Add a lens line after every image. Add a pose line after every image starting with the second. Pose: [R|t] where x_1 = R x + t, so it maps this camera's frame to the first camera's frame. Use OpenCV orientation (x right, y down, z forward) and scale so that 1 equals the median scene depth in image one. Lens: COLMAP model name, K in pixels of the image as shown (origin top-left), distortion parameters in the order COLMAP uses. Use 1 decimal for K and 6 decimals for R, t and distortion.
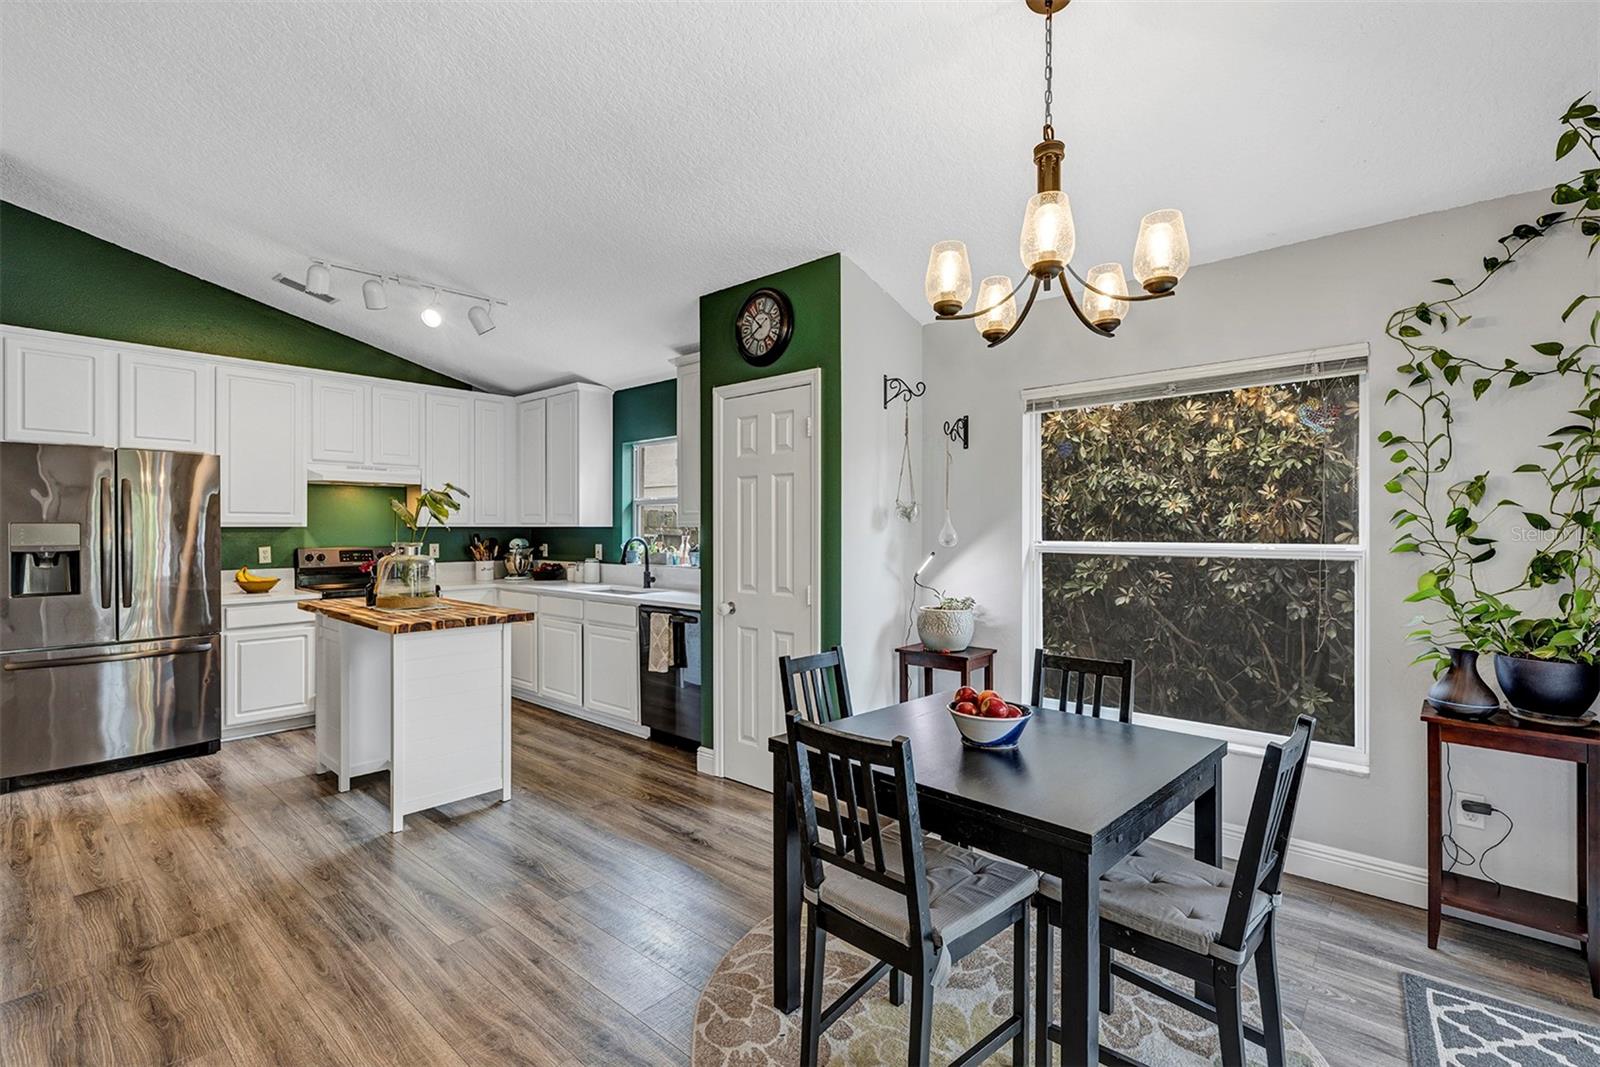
lens RADIAL K [[724.6, 0, 794.2], [0, 724.6, 530.3], [0, 0, 1]] dist [0.002320, 0.001167]
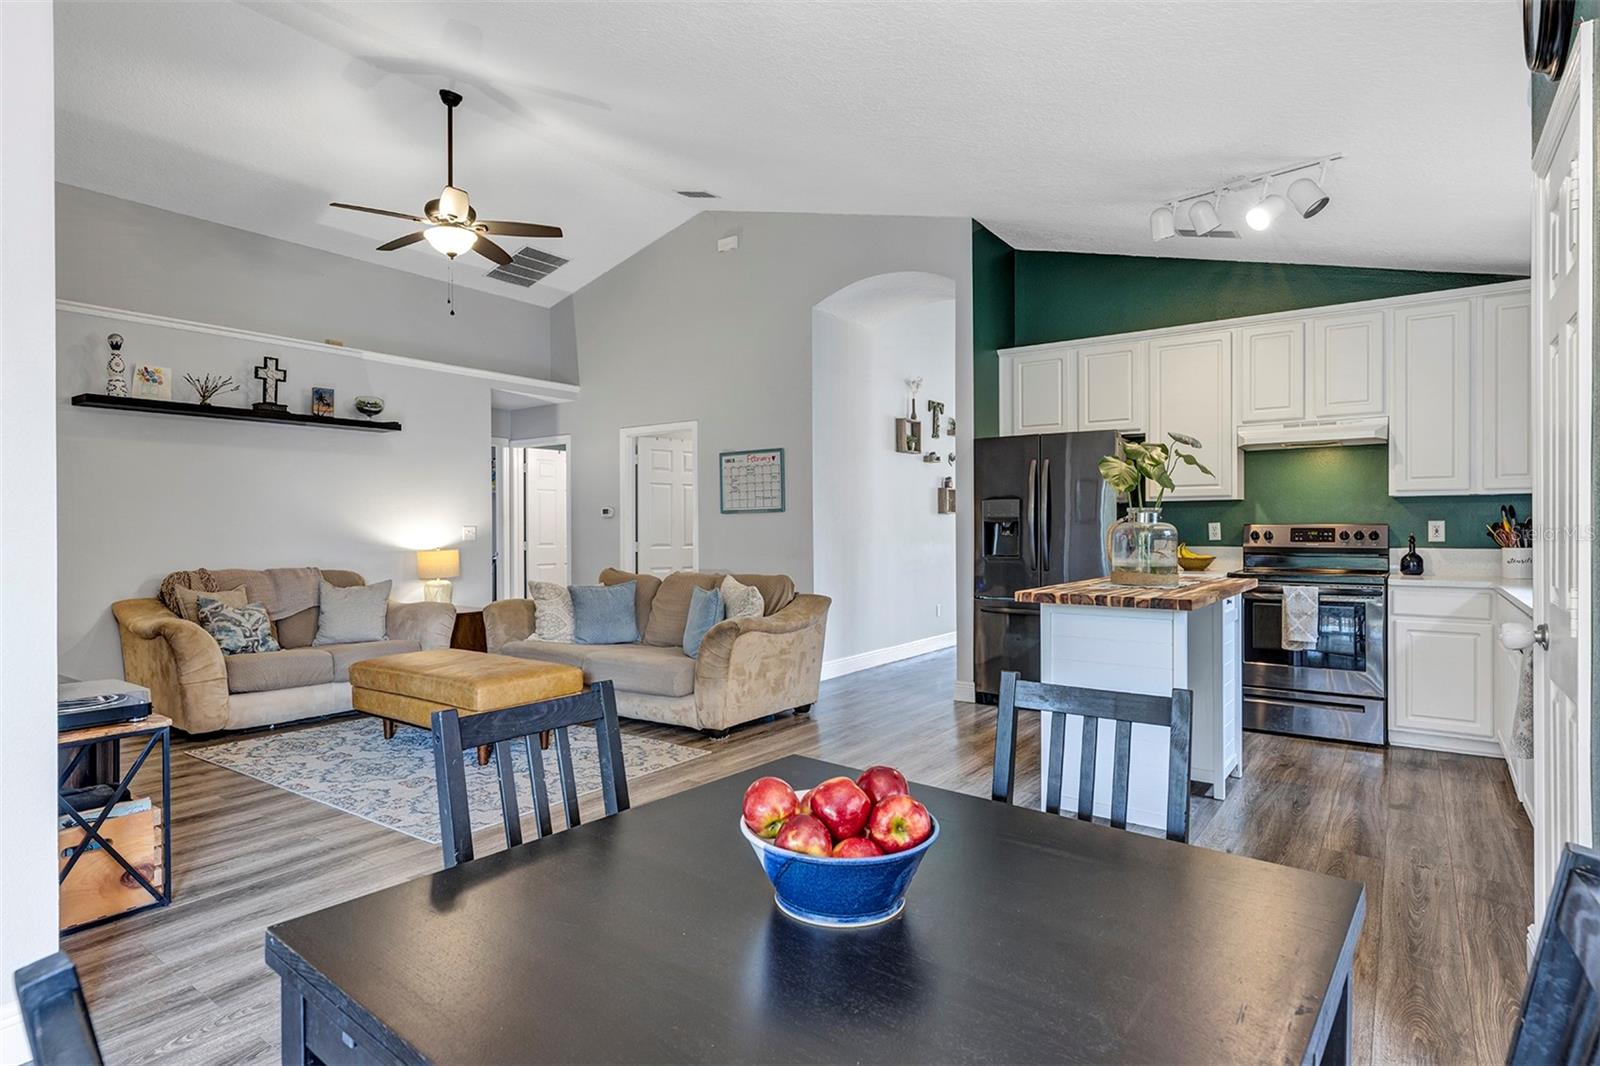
lens RADIAL K [[853.7, 0, 798.0], [0, 853.7, 528.2], [0, 0, 1]] dist [0.001128, -0.000357]
pose [[0.101132, -0.000787, -0.994873, 0.350453], [0.002233, 0.999997, -0.000564, 0.034078], [0.994871, -0.002165, 0.101133, 0.423544]]
